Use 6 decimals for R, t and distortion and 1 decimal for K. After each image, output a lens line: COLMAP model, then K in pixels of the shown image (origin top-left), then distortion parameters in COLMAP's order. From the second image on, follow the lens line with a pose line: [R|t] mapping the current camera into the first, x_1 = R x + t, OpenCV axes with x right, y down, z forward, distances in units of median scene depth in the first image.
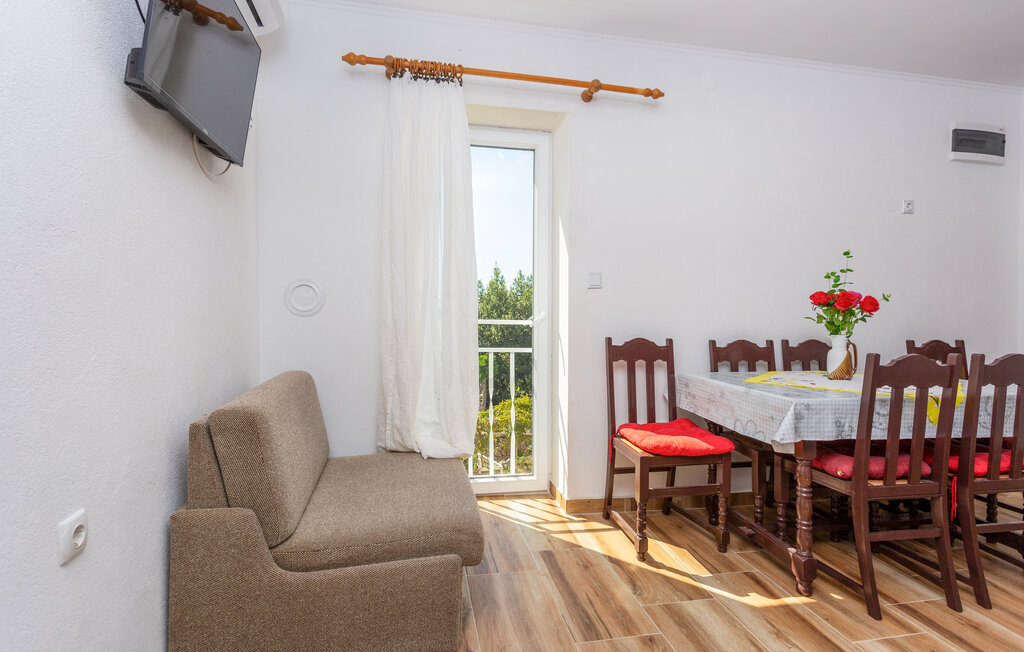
lens RADIAL K [[479.8, 0, 509.8], [0, 479.8, 303.7], [0, 0, 1]] dist [0.002831, 0.000379]
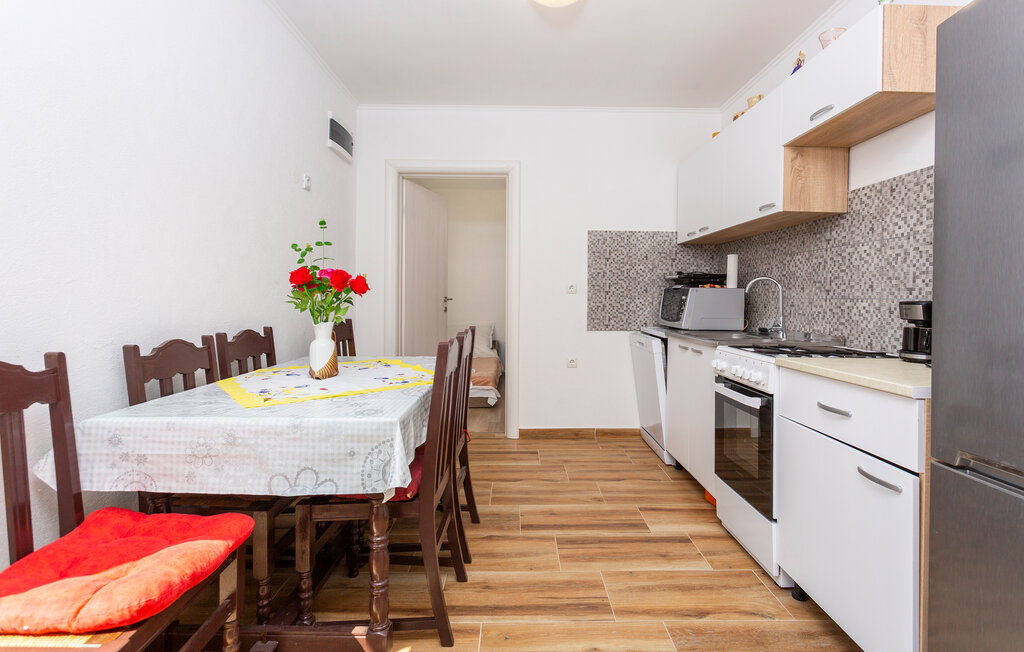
lens RADIAL K [[479.8, 0, 509.8], [0, 479.8, 303.7], [0, 0, 1]] dist [0.002831, 0.000379]
pose [[0.178917, -0.018047, 0.983699, -0.046639], [-0.013644, 0.999690, 0.020822, 0.011674], [-0.983770, -0.017147, 0.178615, 0.519308]]
